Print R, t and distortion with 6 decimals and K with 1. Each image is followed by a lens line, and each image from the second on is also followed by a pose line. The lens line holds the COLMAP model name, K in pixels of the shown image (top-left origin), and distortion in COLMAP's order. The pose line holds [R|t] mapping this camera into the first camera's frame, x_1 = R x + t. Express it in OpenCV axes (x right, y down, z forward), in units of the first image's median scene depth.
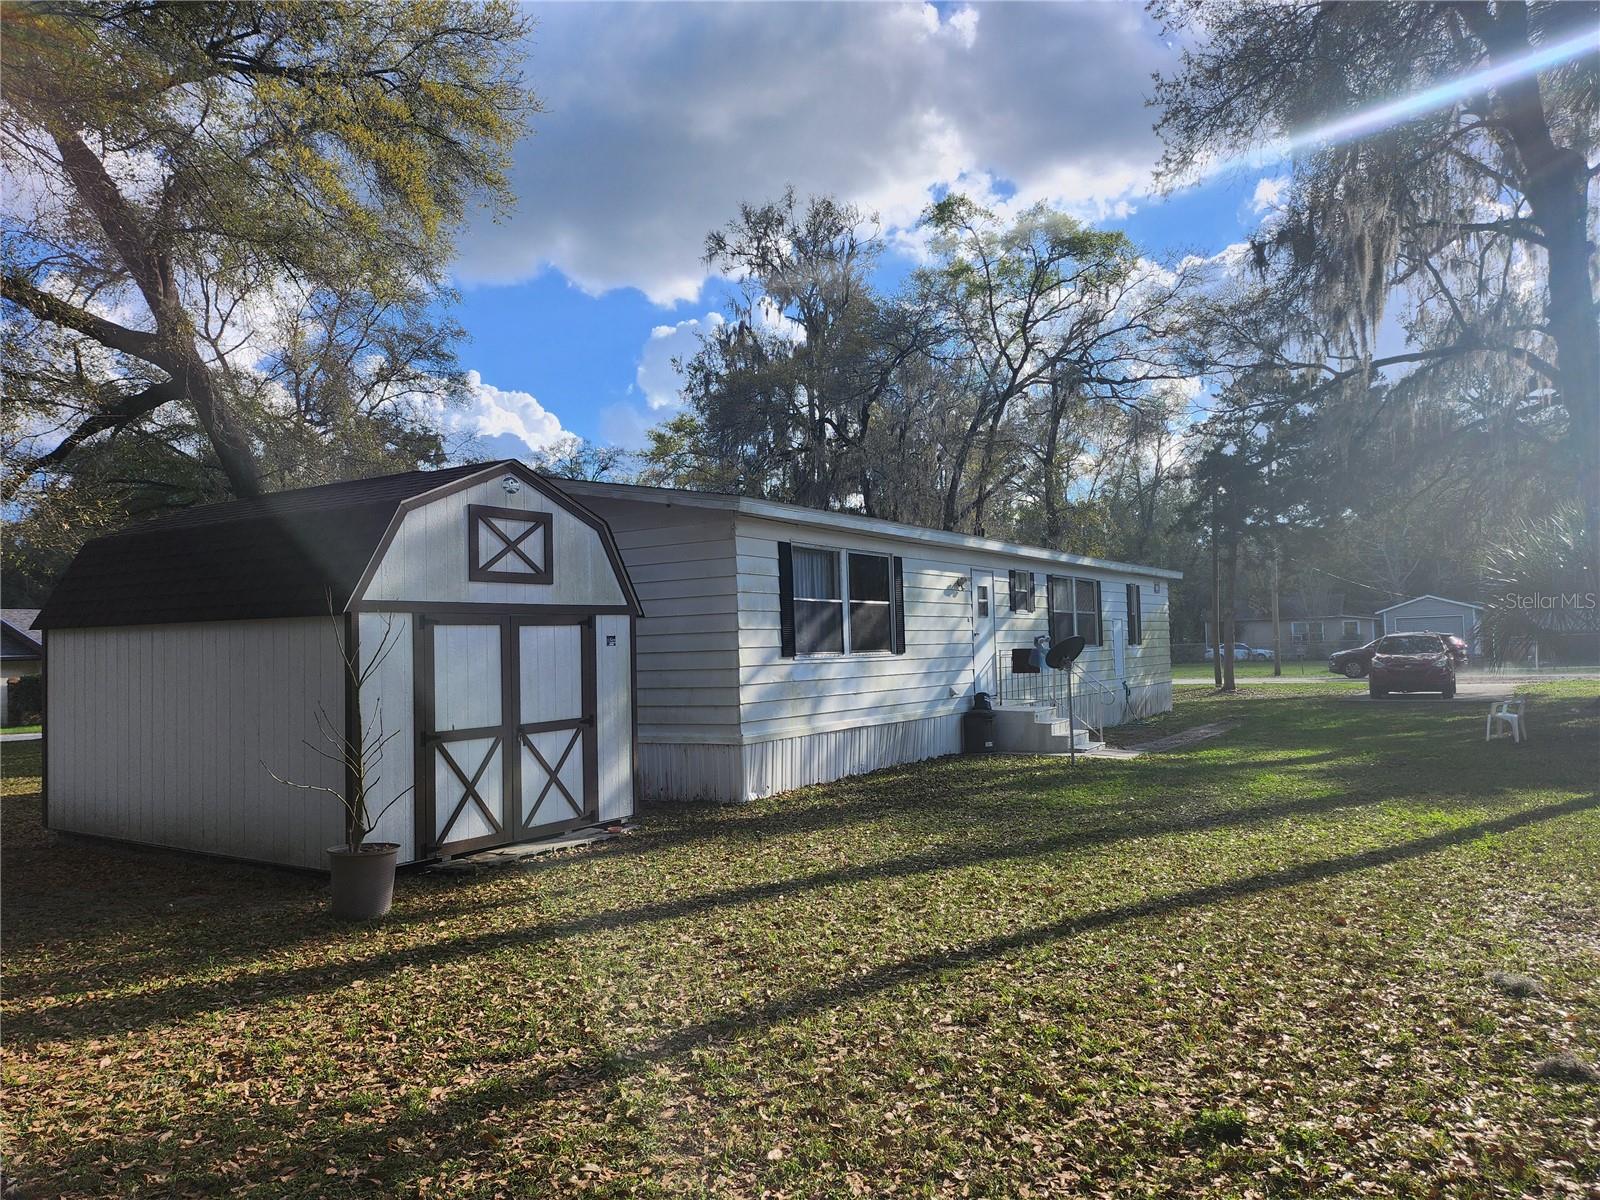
lens RADIAL K [[1131.0, 0, 801.5], [0, 1131.0, 611.8], [0, 0, 1]] dist [0.054944, 0.000626]
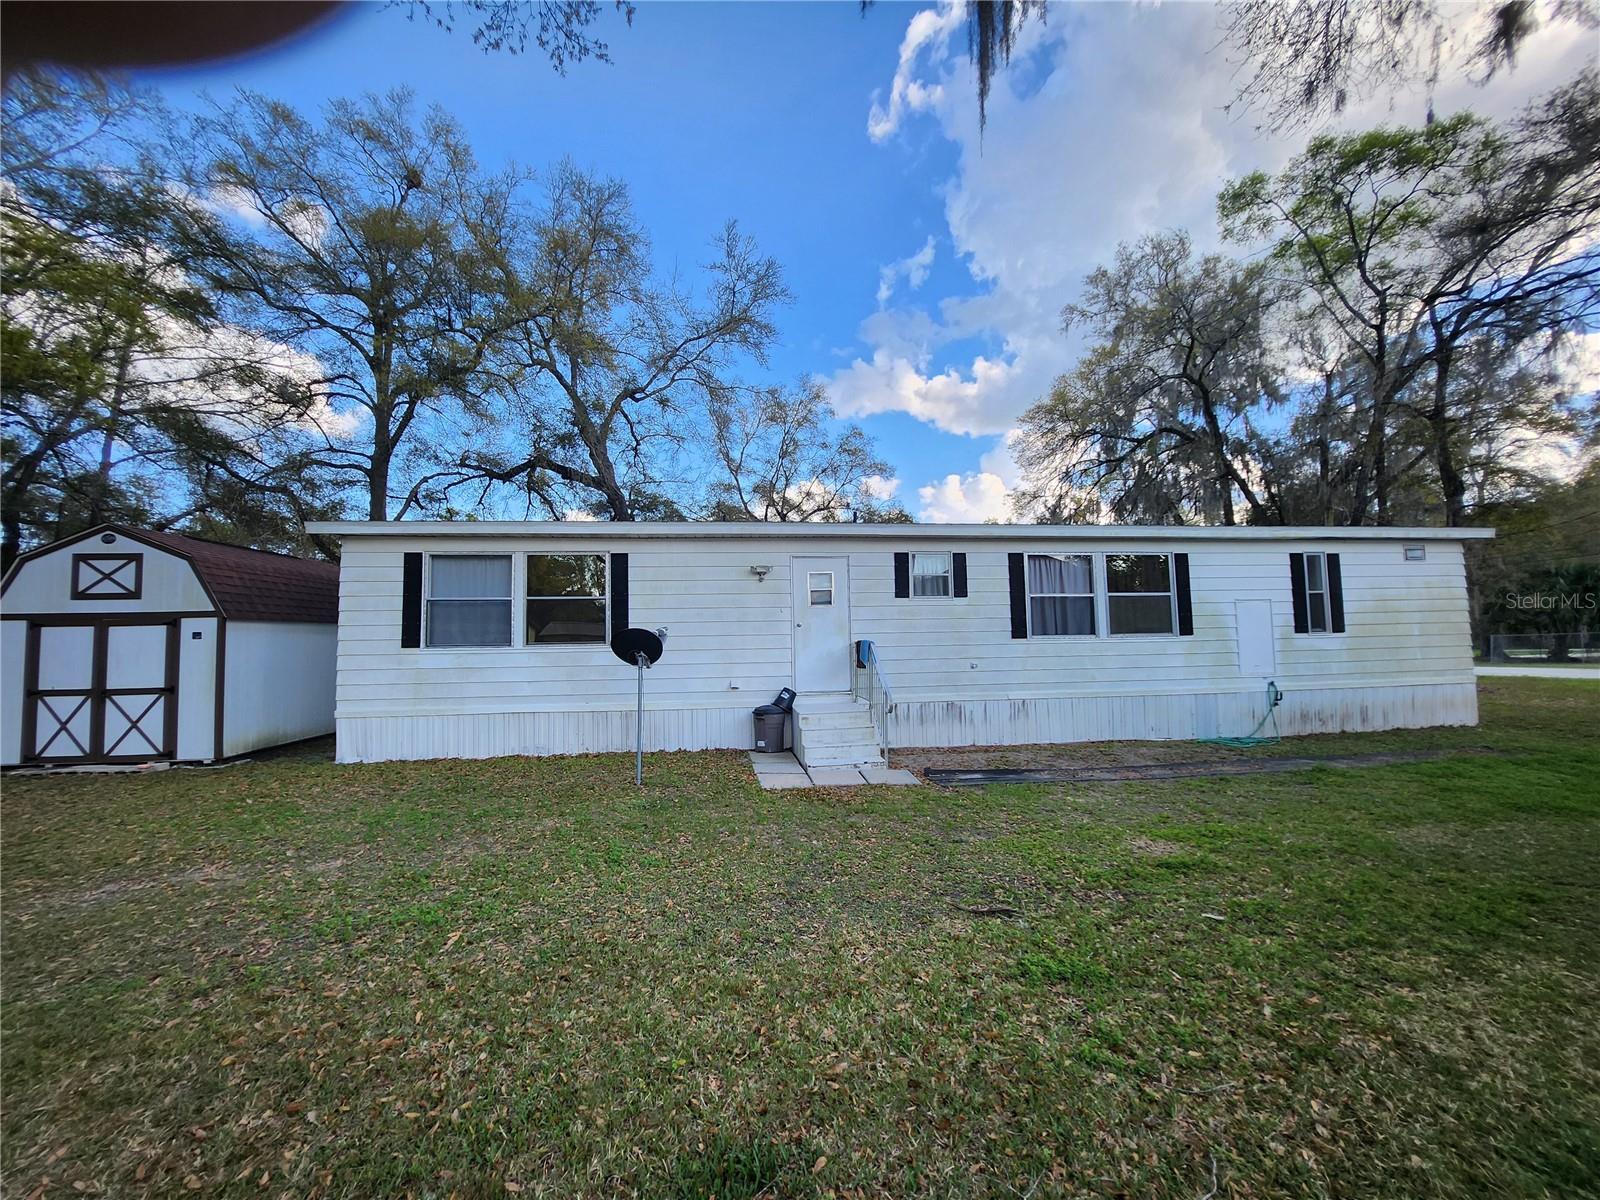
lens RADIAL K [[635.0, 0, 799.6], [0, 635.0, 607.1], [0, 0, 1]] dist [-0.000163, 0.000021]
pose [[0.606099, -0.030872, -0.794790, 1.012284], [0.023460, 0.999506, -0.020934, 0.025795], [0.795043, -0.005958, 0.606524, 1.201370]]
